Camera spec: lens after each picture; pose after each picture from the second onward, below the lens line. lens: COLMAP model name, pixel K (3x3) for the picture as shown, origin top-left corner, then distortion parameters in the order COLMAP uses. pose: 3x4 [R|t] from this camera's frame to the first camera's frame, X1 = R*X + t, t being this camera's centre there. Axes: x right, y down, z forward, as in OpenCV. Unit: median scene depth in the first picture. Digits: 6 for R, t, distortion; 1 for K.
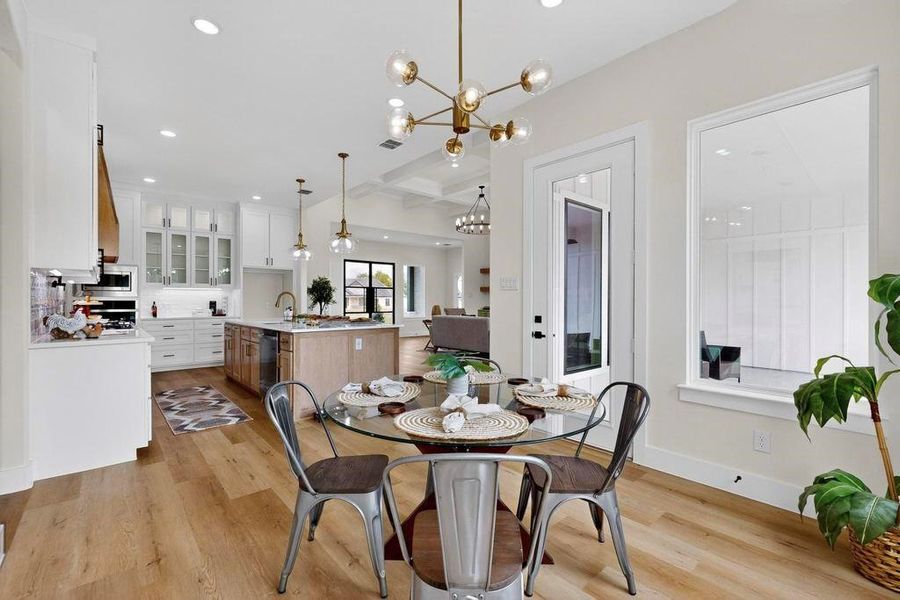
lens RADIAL K [[394.1, 0, 450.0], [0, 394.1, 300.0], [0, 0, 1]] dist [0.000062, 0.000081]
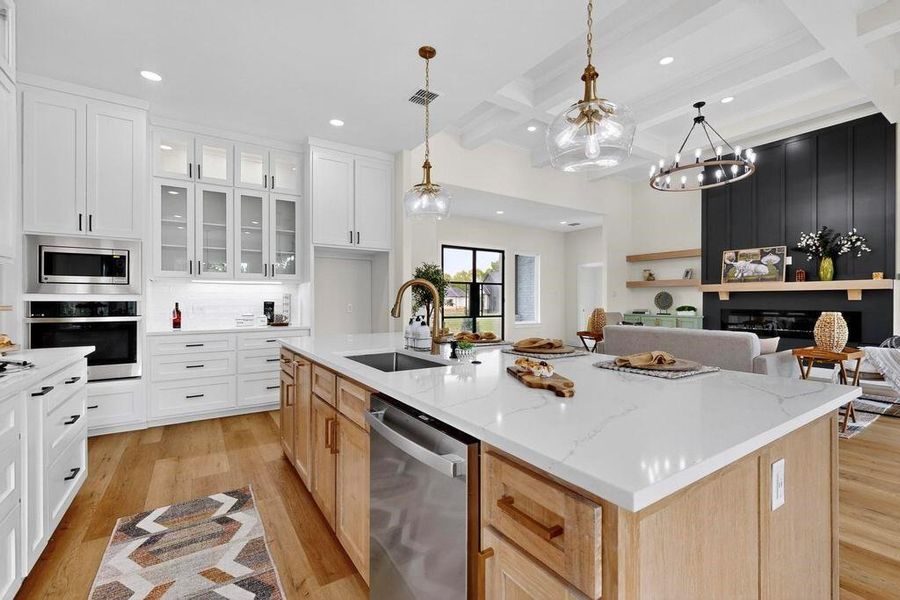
lens RADIAL K [[394.1, 0, 450.0], [0, 394.1, 300.0], [0, 0, 1]] dist [0.000062, 0.000081]
pose [[0.989429, -0.001940, -0.145004, -0.226116], [0.001856, 0.999998, -0.000719, 0.000699], [0.145005, 0.000442, 0.989431, 0.422213]]
